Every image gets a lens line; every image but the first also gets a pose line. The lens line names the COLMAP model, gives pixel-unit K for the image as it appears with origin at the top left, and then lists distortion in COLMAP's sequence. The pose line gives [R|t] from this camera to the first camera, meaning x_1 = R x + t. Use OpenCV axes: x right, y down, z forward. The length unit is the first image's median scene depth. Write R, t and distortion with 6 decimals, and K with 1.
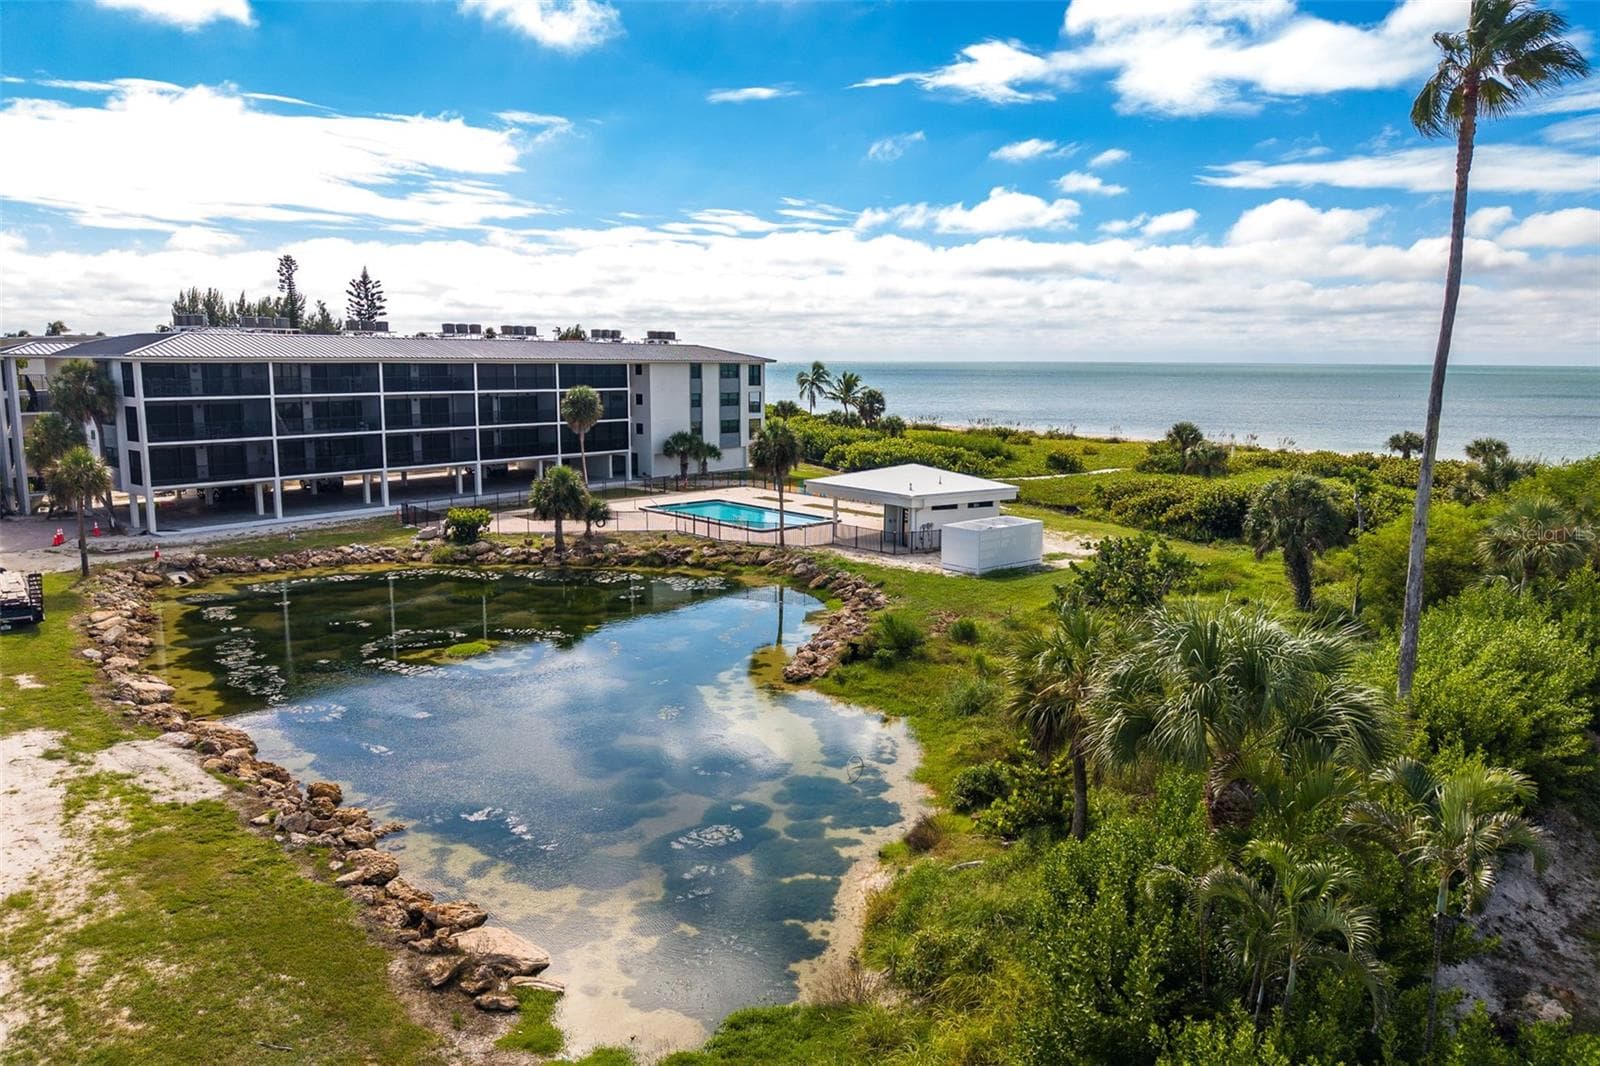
lens RADIAL K [[1072.0, 0, 851.1], [0, 1072.0, 530.4], [0, 0, 1]] dist [0.002936, 0.002374]
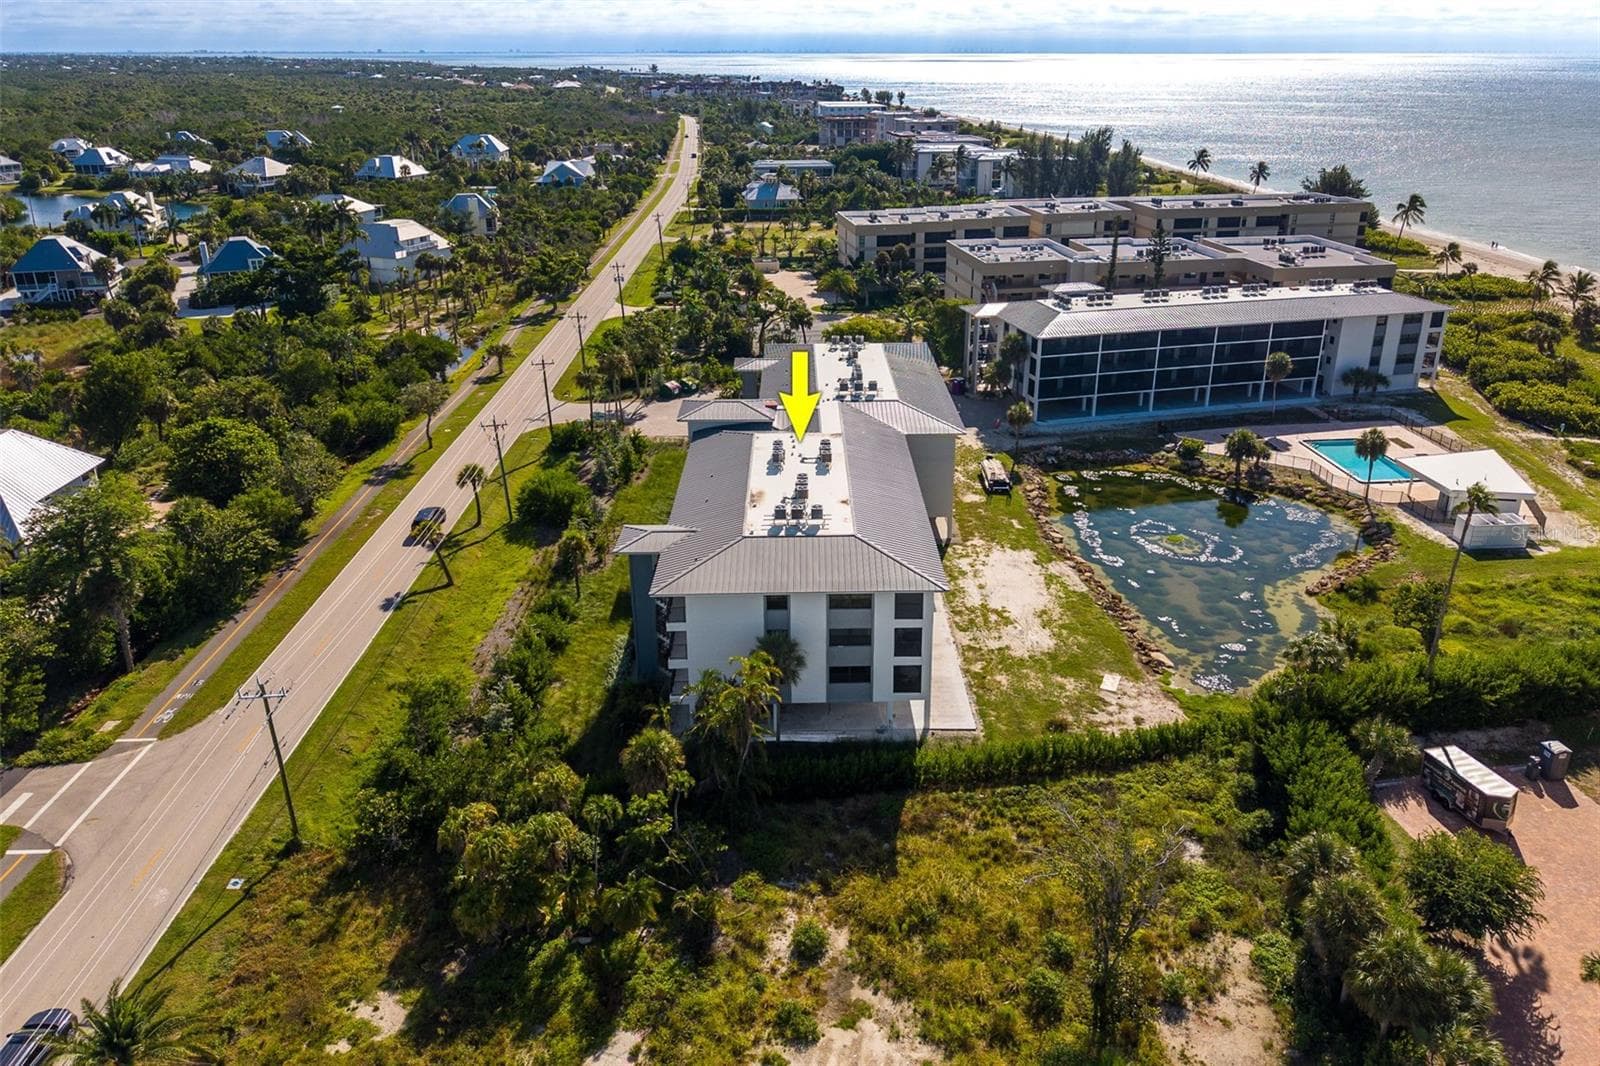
lens RADIAL K [[1119.2, 0, 800.0], [0, 1119.2, 533.0], [0, 0, 1]] dist [0.037581, -0.055122]
pose [[0.763417, 0.218896, -0.607683, 0.381299], [-0.066549, 0.962473, 0.263092, -0.375479], [0.642468, -0.160408, 0.749336, -1.025082]]
